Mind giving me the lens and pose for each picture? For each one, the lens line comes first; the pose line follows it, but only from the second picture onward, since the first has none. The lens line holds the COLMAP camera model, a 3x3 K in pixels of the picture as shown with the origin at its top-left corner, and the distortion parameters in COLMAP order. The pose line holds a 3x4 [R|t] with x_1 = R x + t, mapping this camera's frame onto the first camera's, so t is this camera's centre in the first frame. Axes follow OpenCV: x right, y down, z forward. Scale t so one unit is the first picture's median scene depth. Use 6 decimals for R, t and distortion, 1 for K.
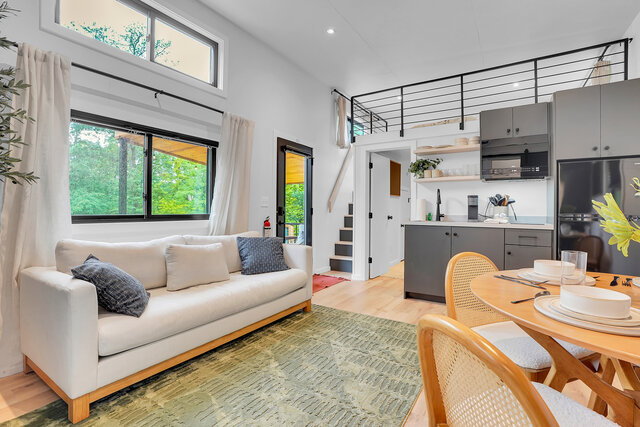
lens RADIAL K [[305.3, 0, 315.1], [0, 305.3, 212.6], [0, 0, 1]] dist [-0.025442, 0.001249]
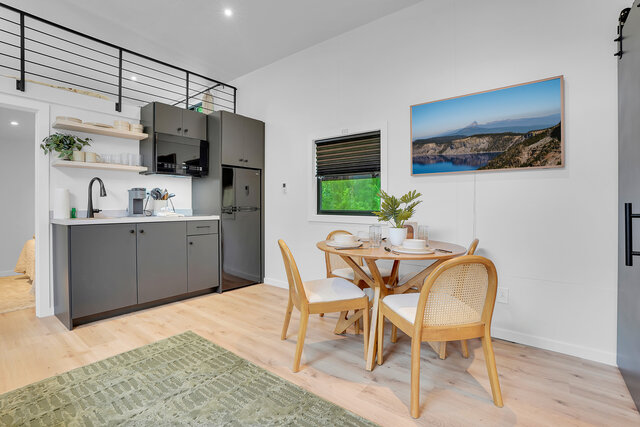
lens RADIAL K [[305.3, 0, 315.1], [0, 305.3, 212.6], [0, 0, 1]] dist [-0.025442, 0.001249]
pose [[0.080795, -0.030562, 0.996262, -0.365375], [0.011481, 0.999492, 0.029730, -0.003404], [-0.996665, 0.009037, 0.081105, 0.402894]]
